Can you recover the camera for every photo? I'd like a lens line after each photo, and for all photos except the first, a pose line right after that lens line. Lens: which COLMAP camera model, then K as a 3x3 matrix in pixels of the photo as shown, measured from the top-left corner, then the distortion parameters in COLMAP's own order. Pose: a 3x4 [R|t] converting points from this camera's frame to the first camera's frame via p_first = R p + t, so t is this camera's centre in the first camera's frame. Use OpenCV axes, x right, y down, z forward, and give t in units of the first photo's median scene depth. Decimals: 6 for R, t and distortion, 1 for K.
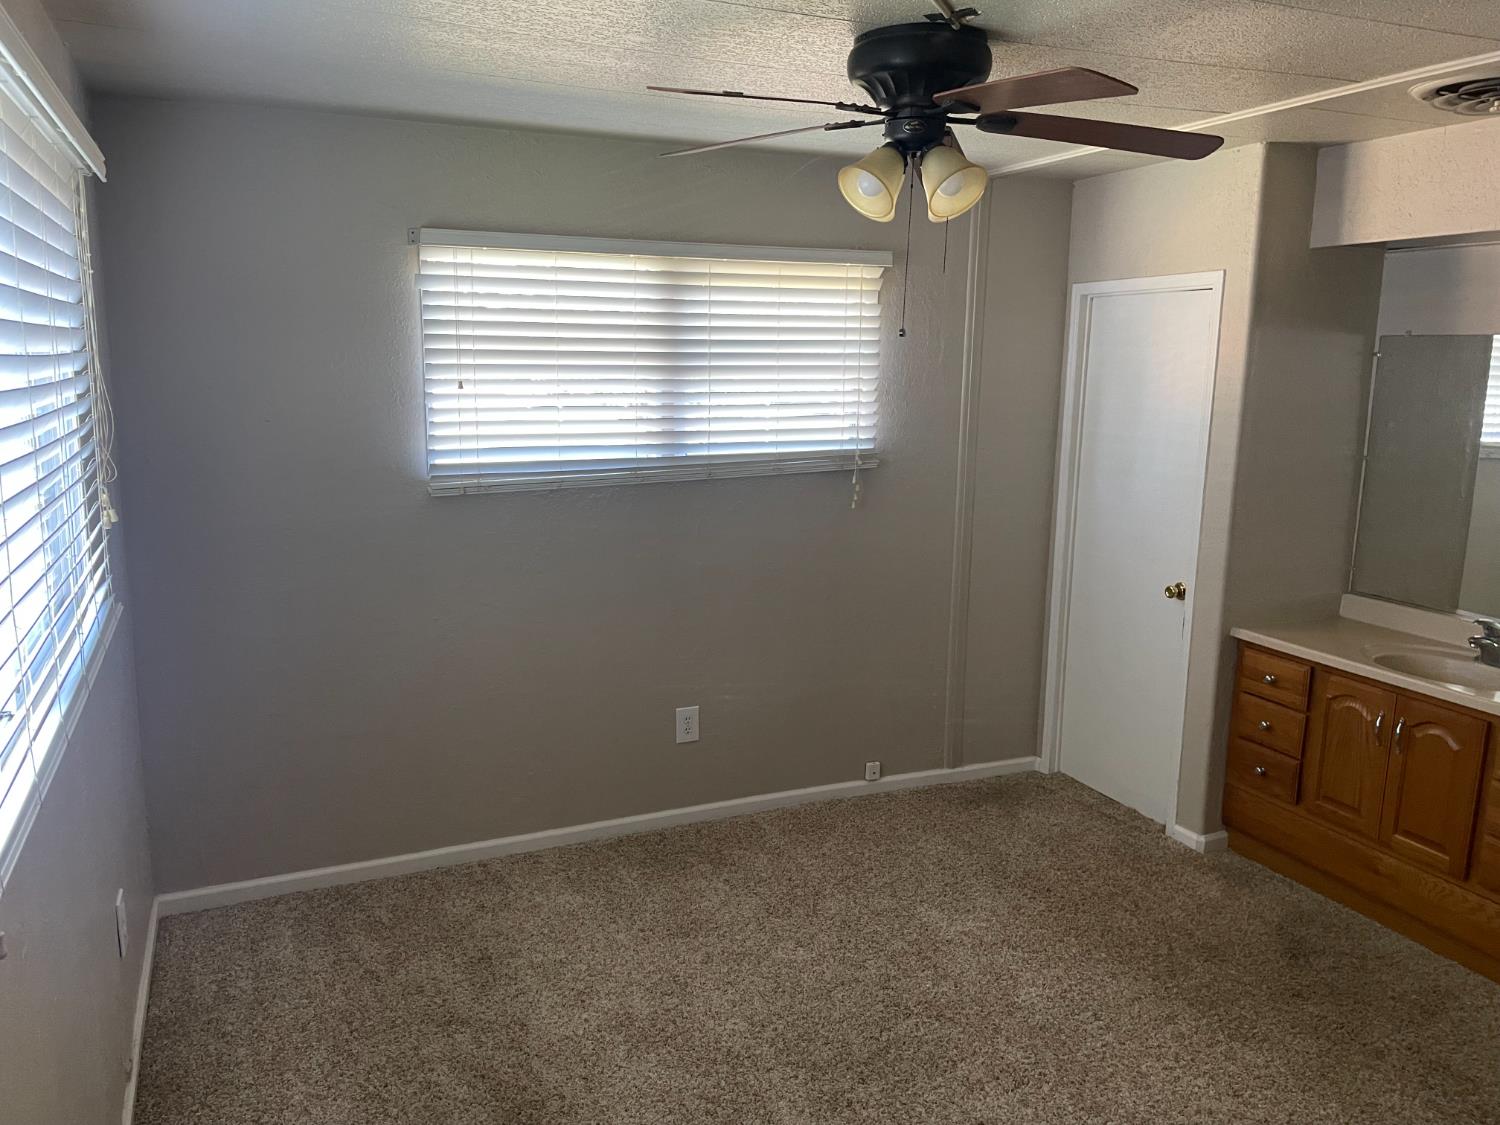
lens RADIAL K [[1124.1, 0, 752.1], [0, 1124.1, 542.9], [0, 0, 1]] dist [0.097172, -0.121667]
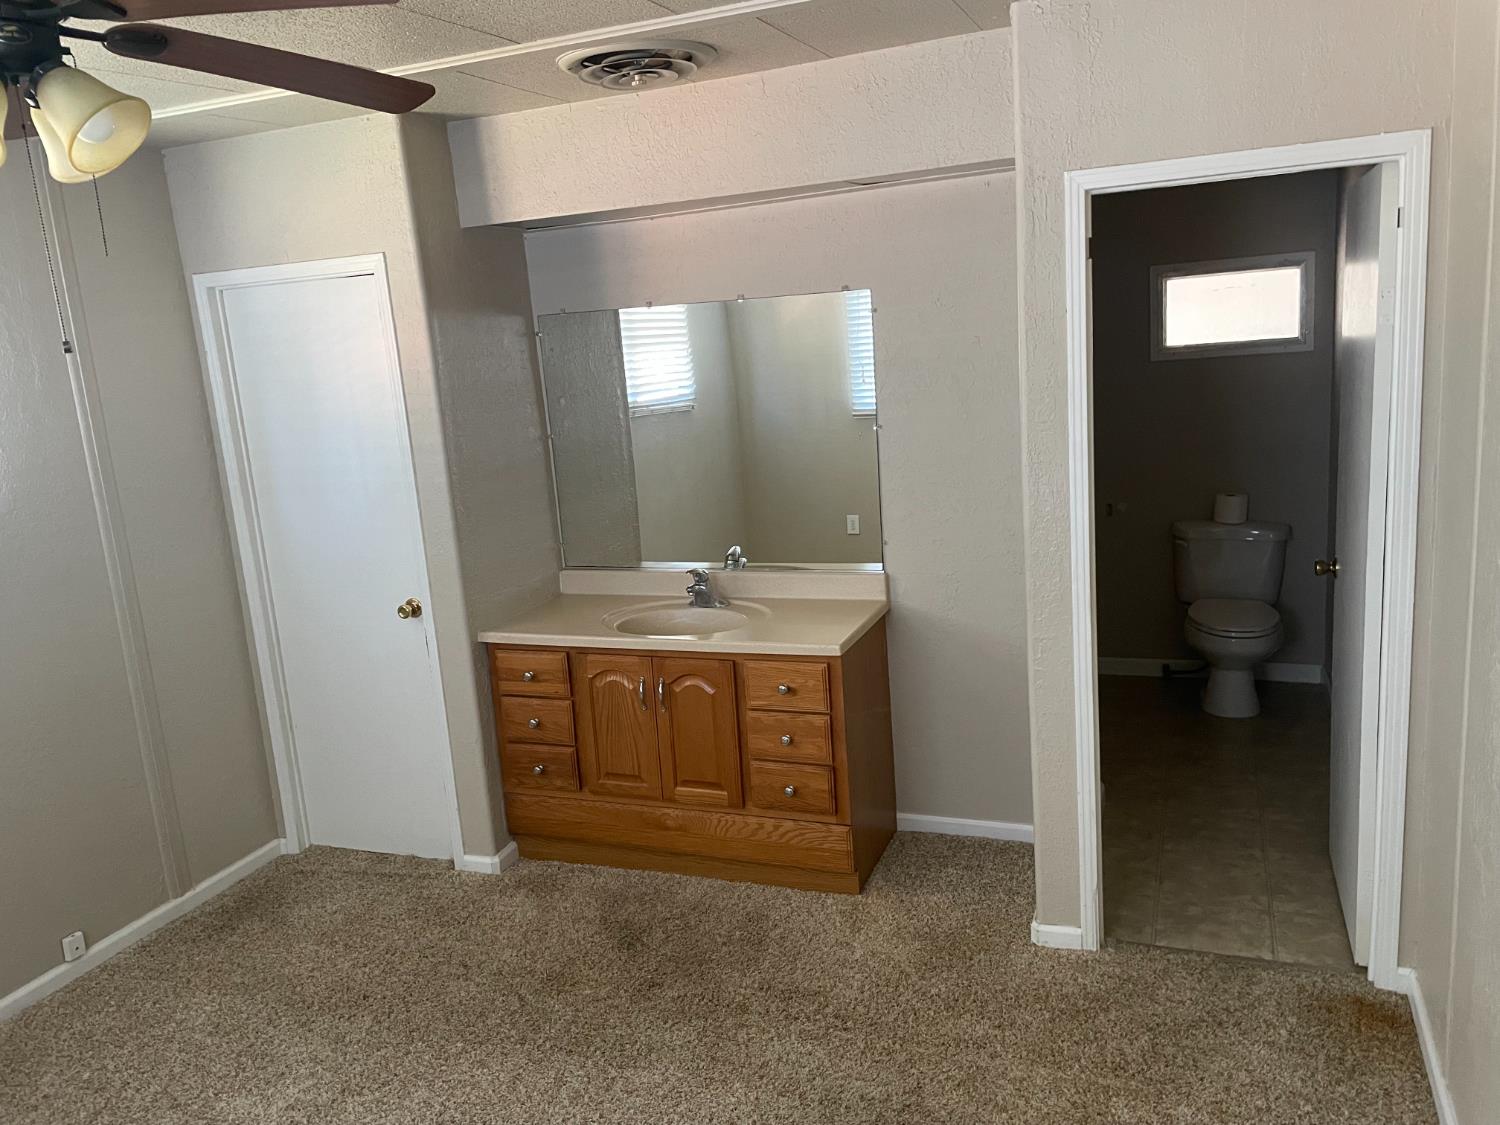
lens RADIAL K [[1124.1, 0, 752.1], [0, 1124.1, 542.9], [0, 0, 1]] dist [0.097172, -0.121667]
pose [[0.704884, -0.205997, 0.678752, -0.040331], [0.201567, 0.975624, 0.086769, -0.035683], [-0.680080, 0.075652, 0.729224, 0.167158]]
